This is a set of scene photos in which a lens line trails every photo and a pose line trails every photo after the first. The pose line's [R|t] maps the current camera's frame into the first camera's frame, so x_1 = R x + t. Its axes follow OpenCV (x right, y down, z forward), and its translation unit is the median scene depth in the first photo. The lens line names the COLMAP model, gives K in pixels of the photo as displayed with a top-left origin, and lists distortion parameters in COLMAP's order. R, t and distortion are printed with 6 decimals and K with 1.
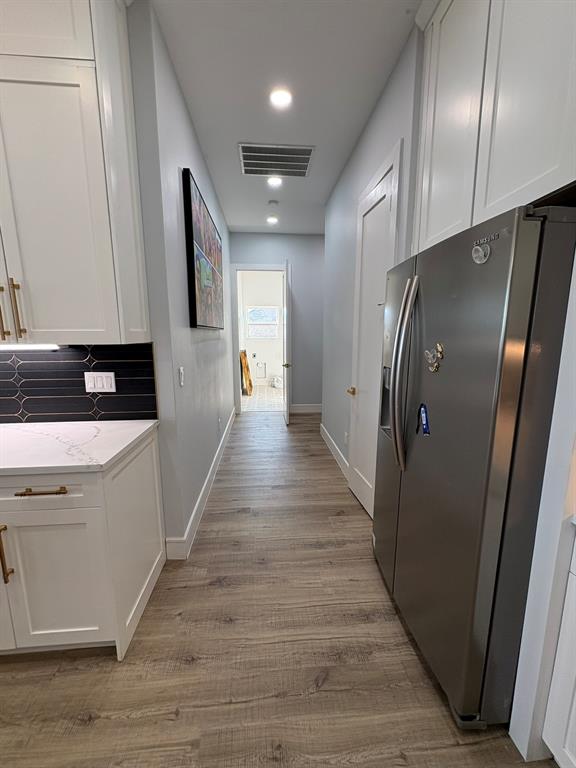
lens RADIAL K [[306.2, 0, 289.8], [0, 306.2, 383.6], [0, 0, 1]] dist [-0.001438, 0.000545]
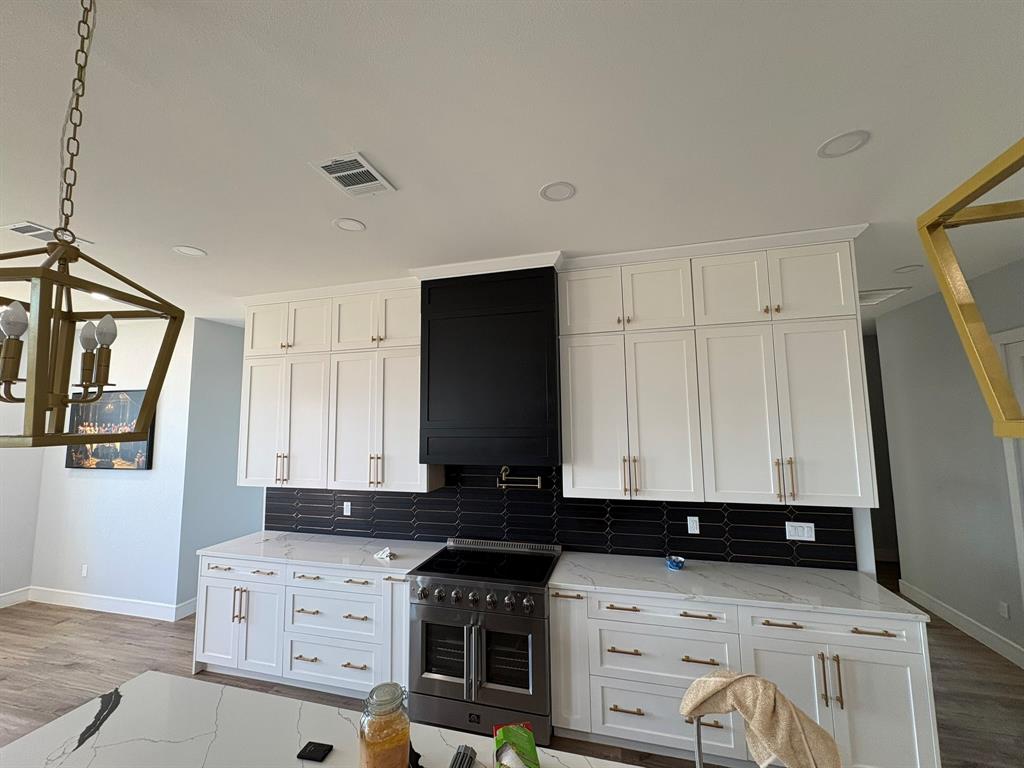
lens RADIAL K [[408.2, 0, 512.2], [0, 408.2, 384.5], [0, 0, 1]] dist [-0.001438, 0.000545]
pose [[0.938139, -0.043314, -0.343539, -1.083014], [-0.045275, 0.968283, -0.245721, -0.112716], [0.343286, 0.246074, 0.906423, -0.903359]]
